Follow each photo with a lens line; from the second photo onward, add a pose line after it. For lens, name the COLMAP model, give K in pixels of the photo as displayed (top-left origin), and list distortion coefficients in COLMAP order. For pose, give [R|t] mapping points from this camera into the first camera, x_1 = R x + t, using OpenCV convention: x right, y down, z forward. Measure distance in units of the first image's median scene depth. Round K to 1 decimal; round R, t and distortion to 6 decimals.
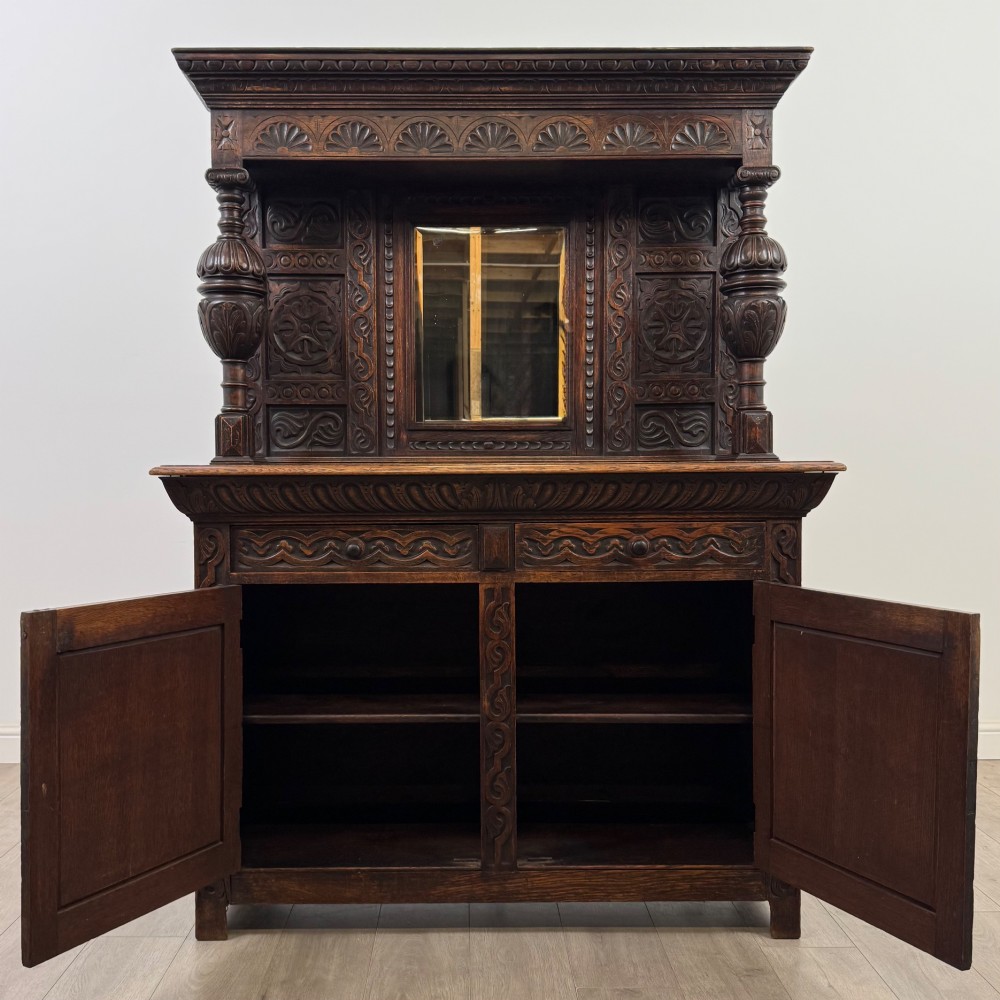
lens RADIAL K [[1097.4, 0, 461.8], [0, 1097.4, 505.6], [0, 0, 1]] dist [0.142438, -0.347916]
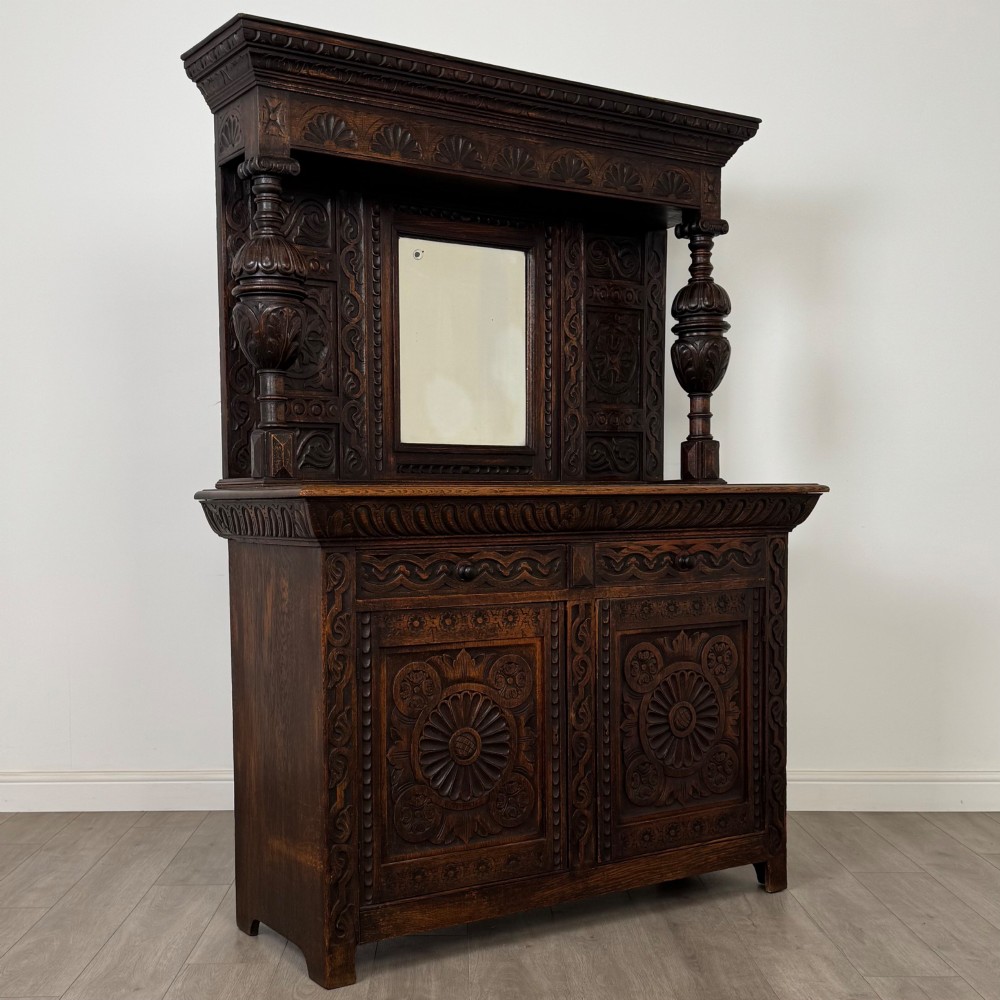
lens RADIAL K [[1400.4, 0, 494.6], [0, 1400.4, 621.6], [0, 0, 1]] dist [0.072289, 0.010750]
pose [[0.833086, -0.048740, 0.550992, -0.769121], [0.025964, 0.998458, 0.049066, 0.023383], [-0.552534, -0.026570, 0.833067, -0.068589]]
